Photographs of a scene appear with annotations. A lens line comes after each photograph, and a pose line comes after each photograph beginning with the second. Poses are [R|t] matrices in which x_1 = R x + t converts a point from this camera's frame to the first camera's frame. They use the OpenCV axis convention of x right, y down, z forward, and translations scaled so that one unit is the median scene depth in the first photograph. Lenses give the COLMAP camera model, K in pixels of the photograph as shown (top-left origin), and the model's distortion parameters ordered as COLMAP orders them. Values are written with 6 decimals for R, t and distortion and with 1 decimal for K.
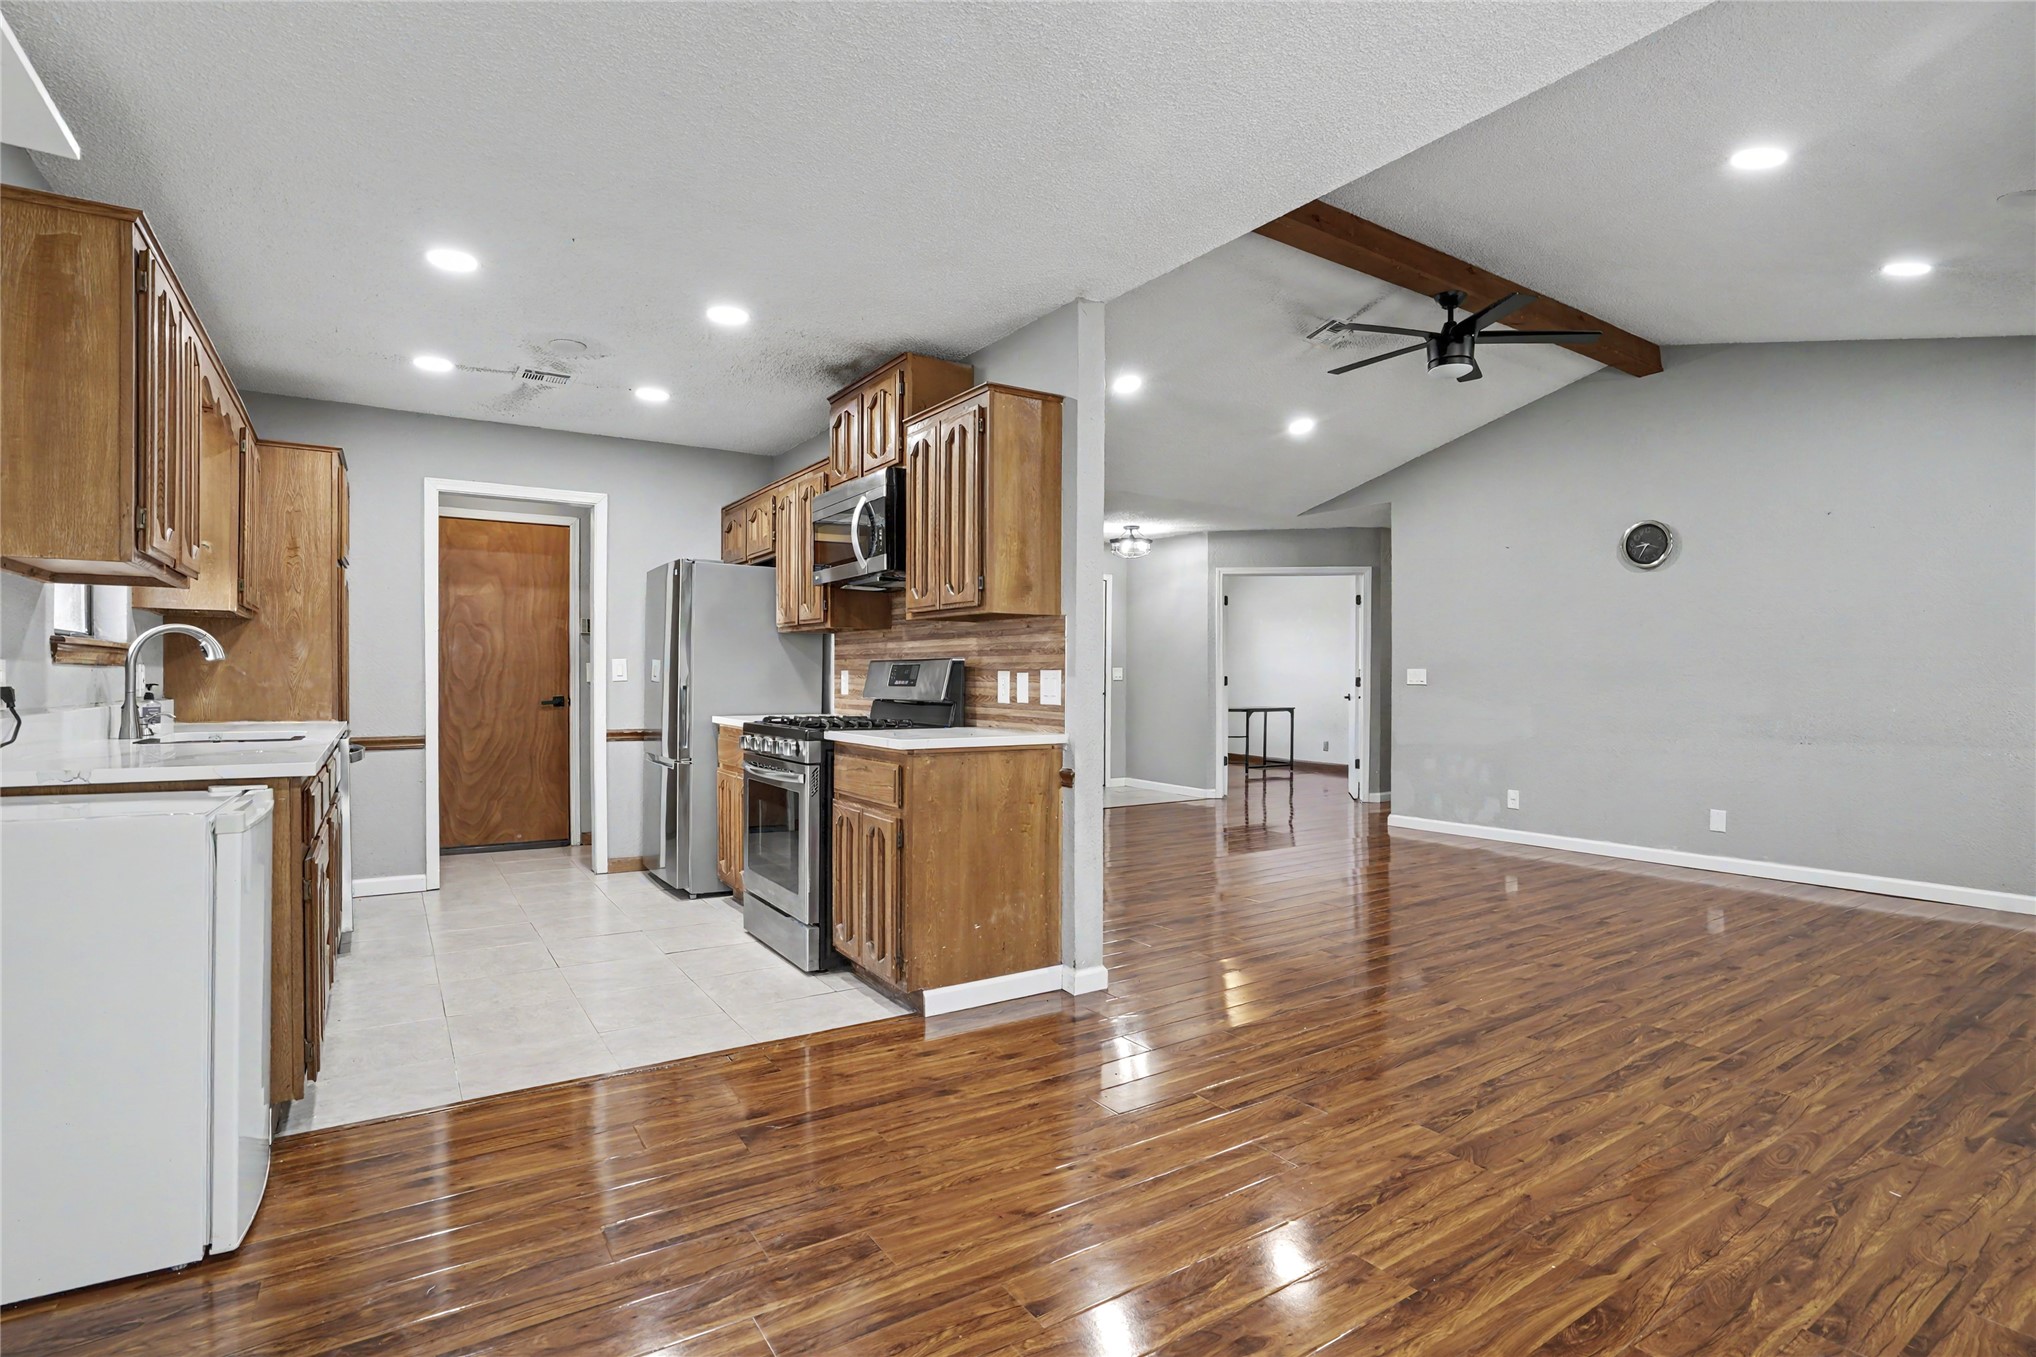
lens RADIAL K [[979.5, 0, 1018.3], [0, 979.5, 689.3], [0, 0, 1]] dist [-0.055976, 0.021756]
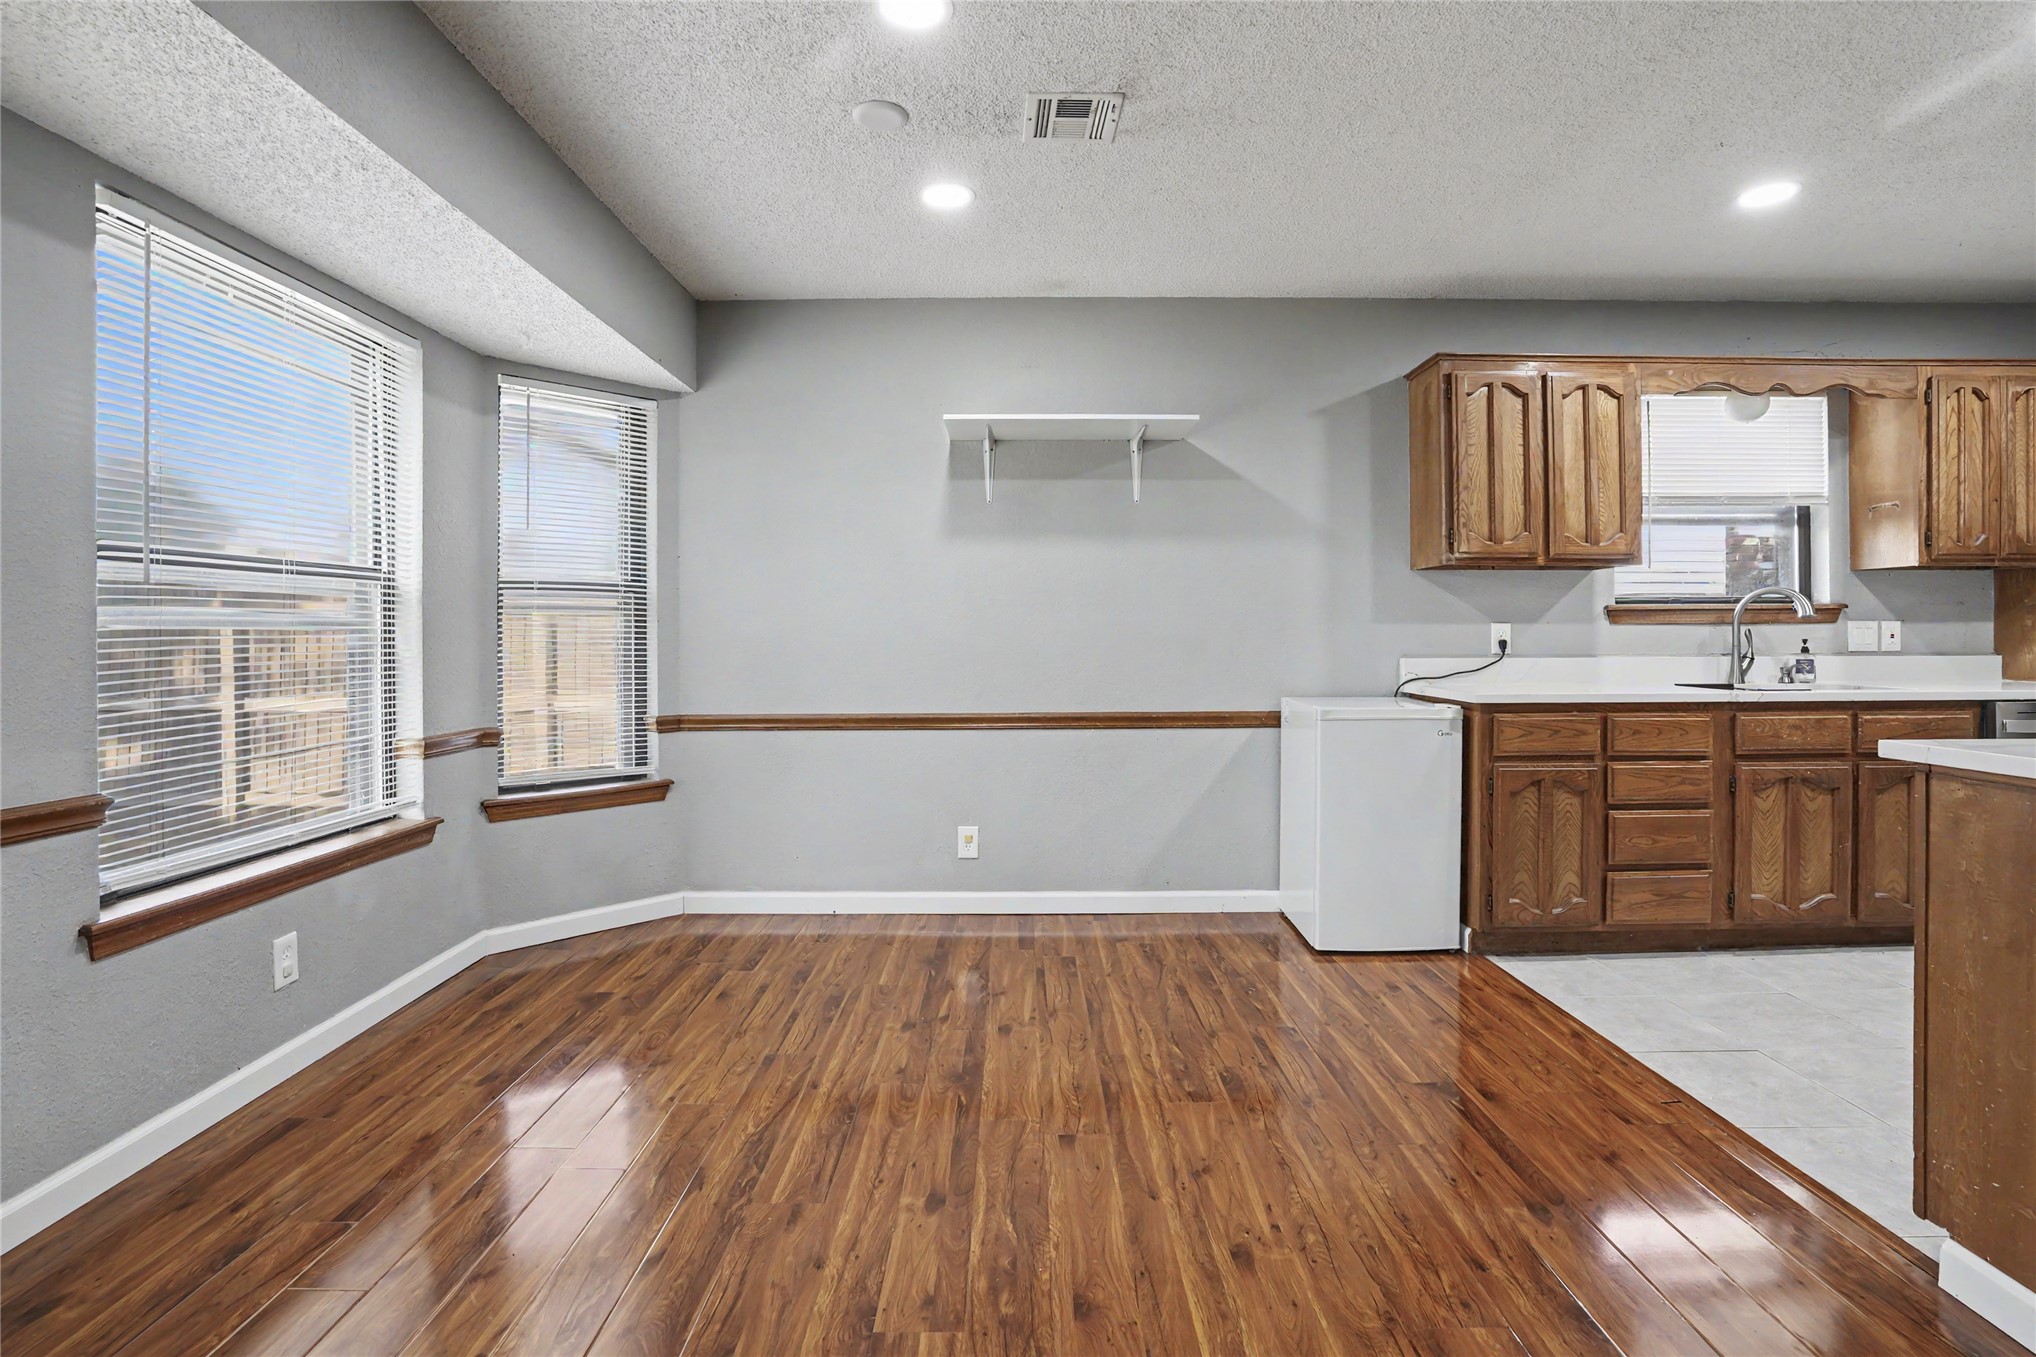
lens RADIAL K [[995.6, 0, 1031.9], [0, 995.6, 635.6], [0, 0, 1]] dist [-0.041650, 0.016174]
pose [[-0.535781, -0.002116, -0.844354, 0.404444], [-0.006489, 0.999978, 0.001611, -0.003791], [0.844332, 0.006342, -0.535783, 0.589043]]
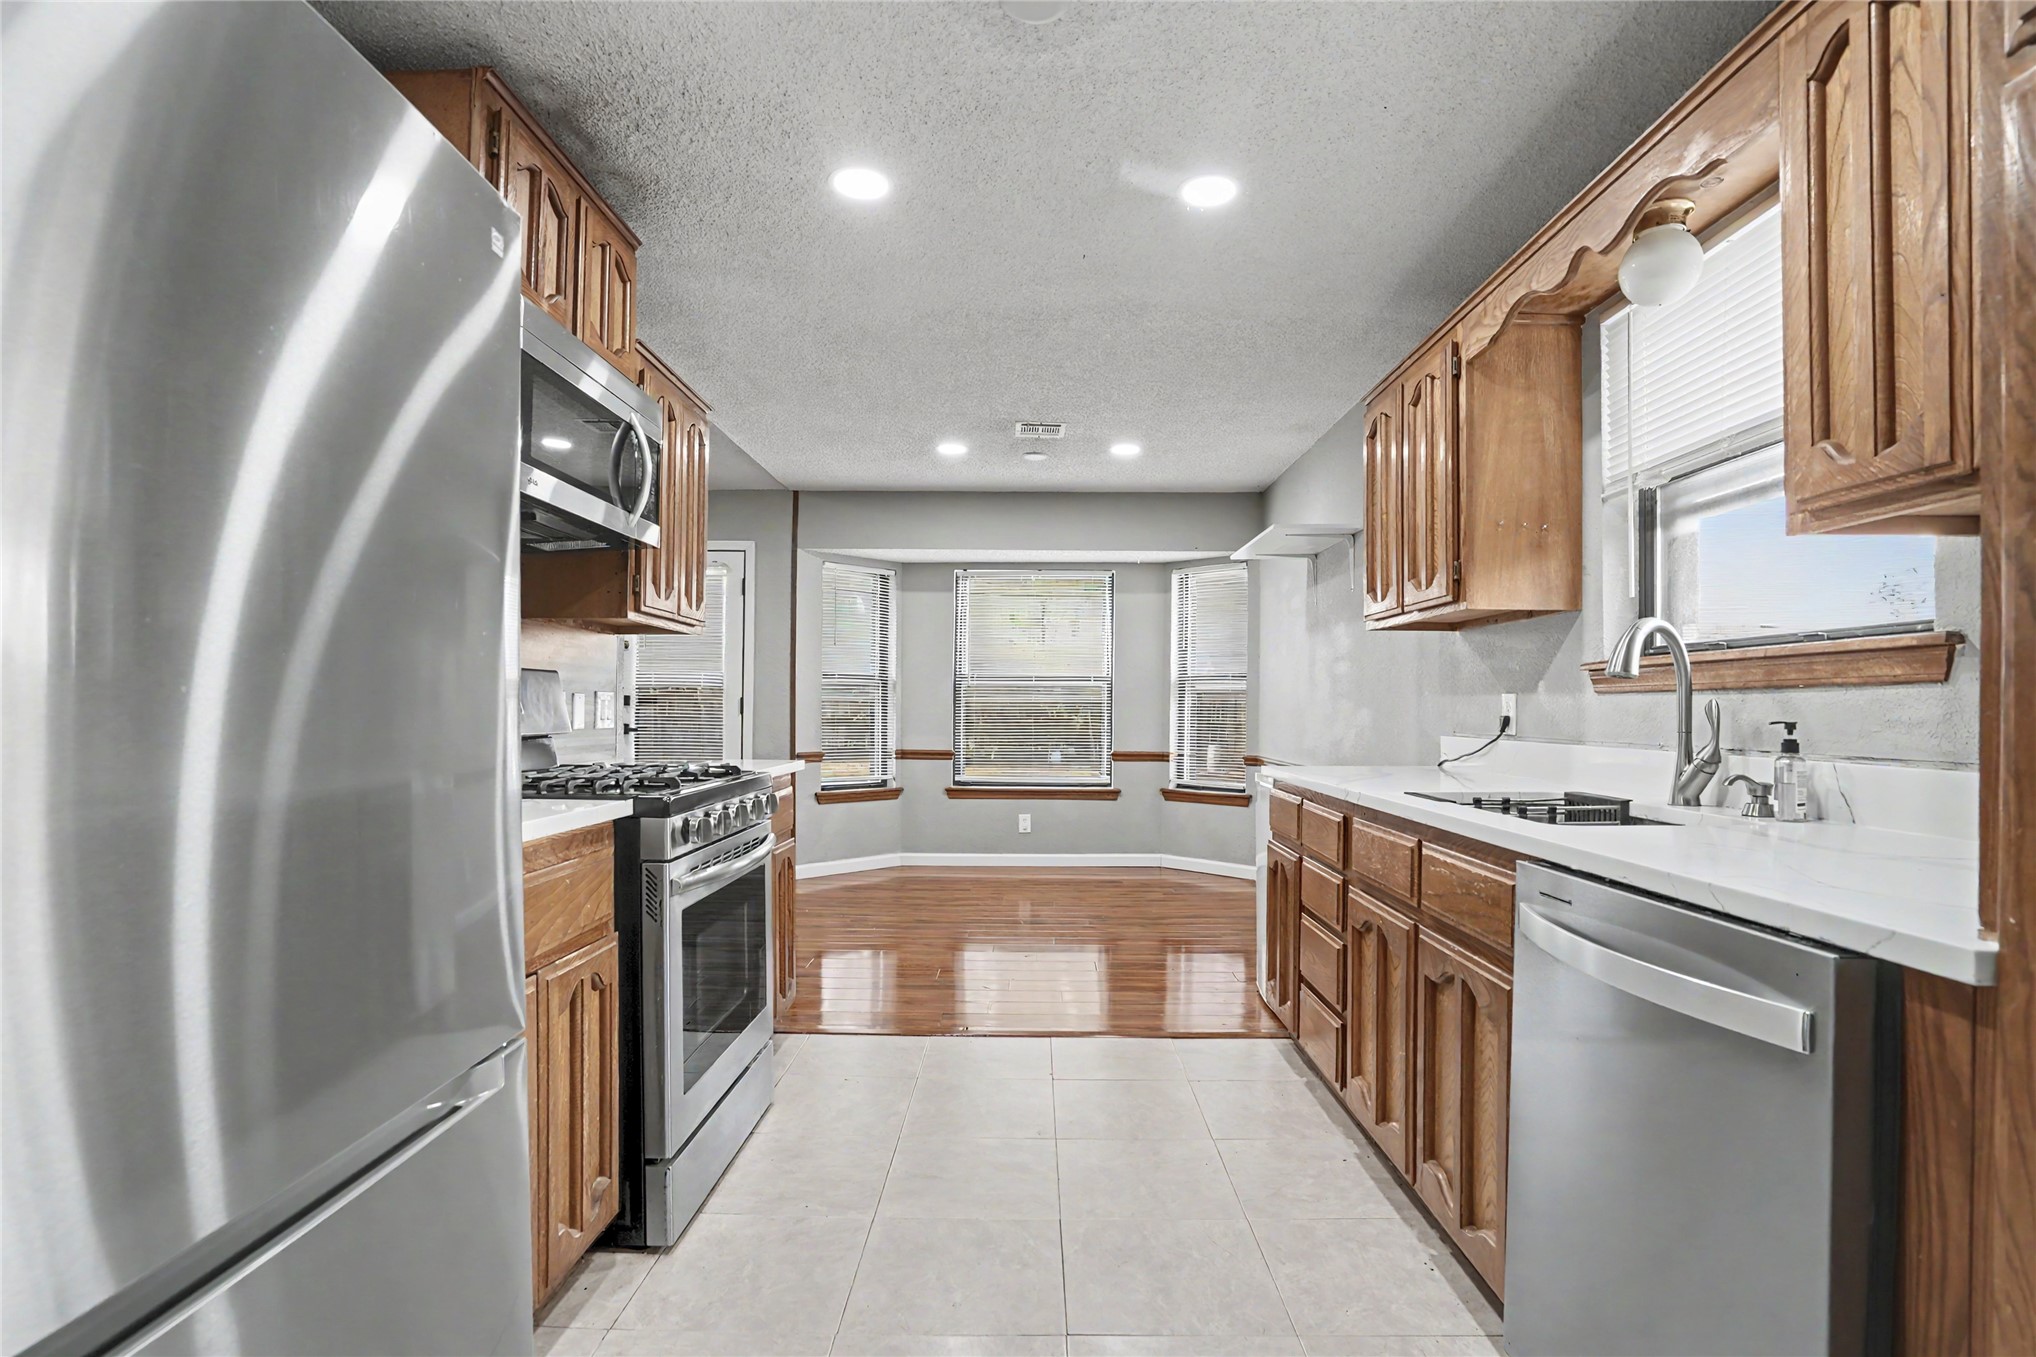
lens RADIAL K [[949.7, 0, 1009.3], [0, 949.7, 709.4], [0, 0, 1]] dist [-0.042061, 0.011418]
pose [[-0.814554, -0.011372, 0.579976, -0.581537], [-0.004140, 0.999896, 0.013791, -0.012401], [-0.580073, 0.008832, -0.814517, 1.103586]]
